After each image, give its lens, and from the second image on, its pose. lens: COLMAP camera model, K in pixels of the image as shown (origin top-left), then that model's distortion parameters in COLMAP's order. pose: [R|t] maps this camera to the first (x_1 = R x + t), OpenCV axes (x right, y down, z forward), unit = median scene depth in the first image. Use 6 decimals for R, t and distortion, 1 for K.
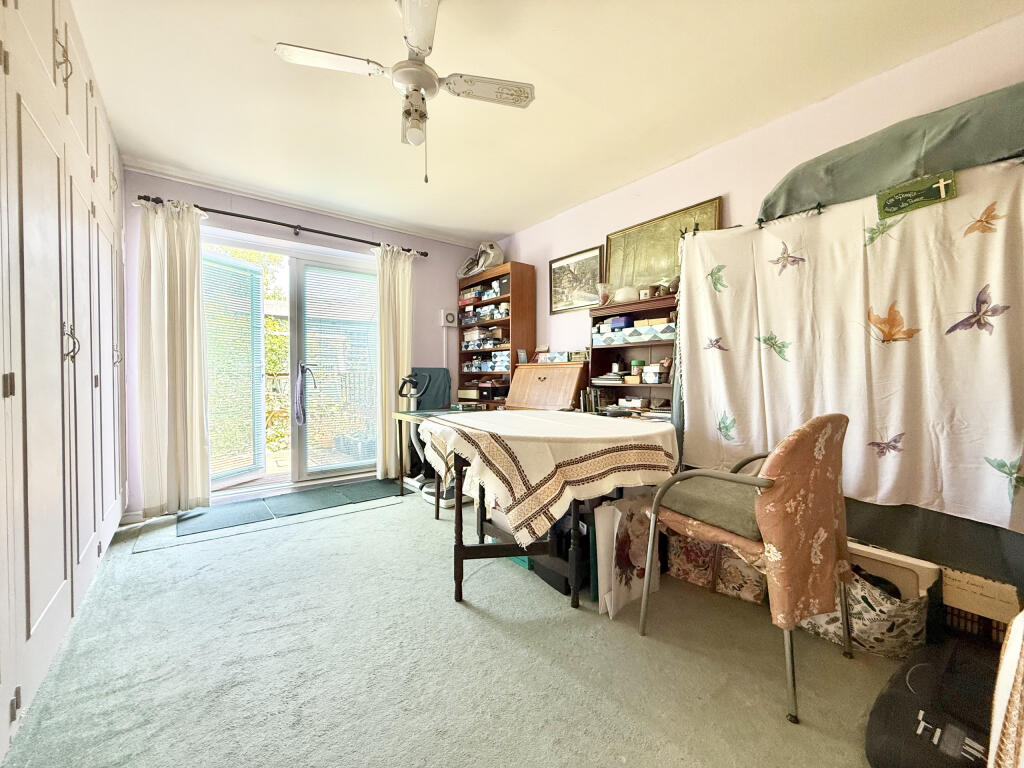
lens RADIAL K [[411.0, 0, 511.3], [0, 411.0, 381.5], [0, 0, 1]] dist [0.001455, -0.000066]
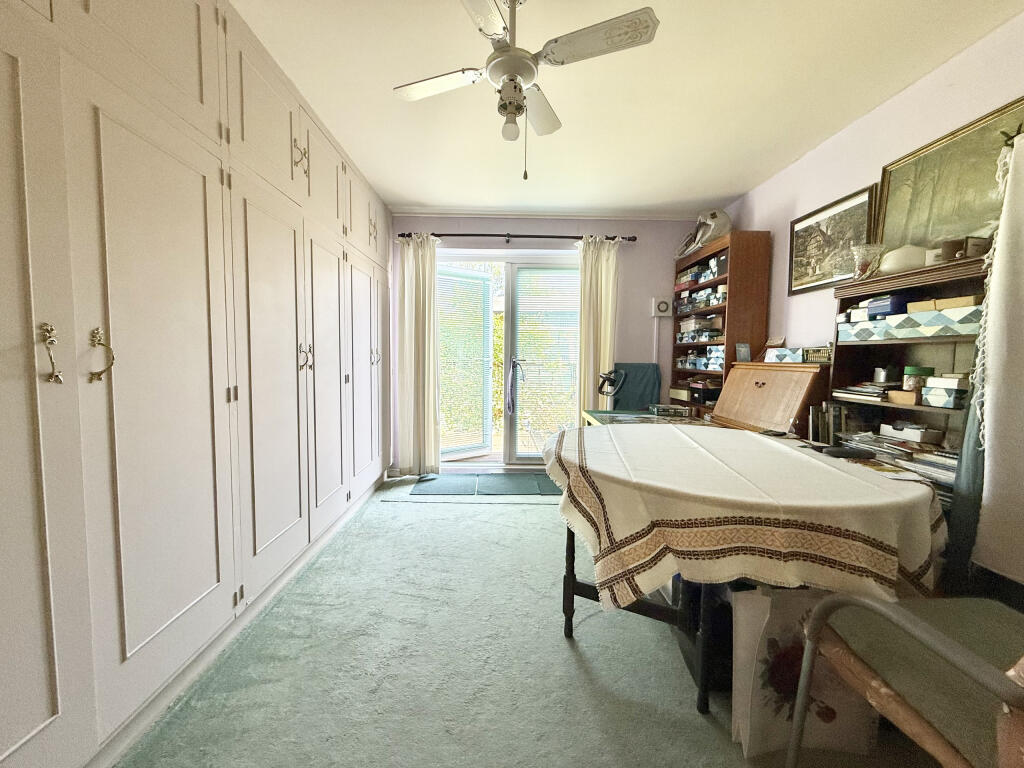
lens RADIAL K [[411.0, 0, 512.8], [0, 411.0, 381.0], [0, 0, 1]] dist [0.001455, -0.000066]
pose [[0.796004, 0.044549, -0.603649, 0.194755], [-0.018405, 0.998608, 0.049426, -0.048084], [0.605011, -0.028232, 0.795716, 0.143075]]
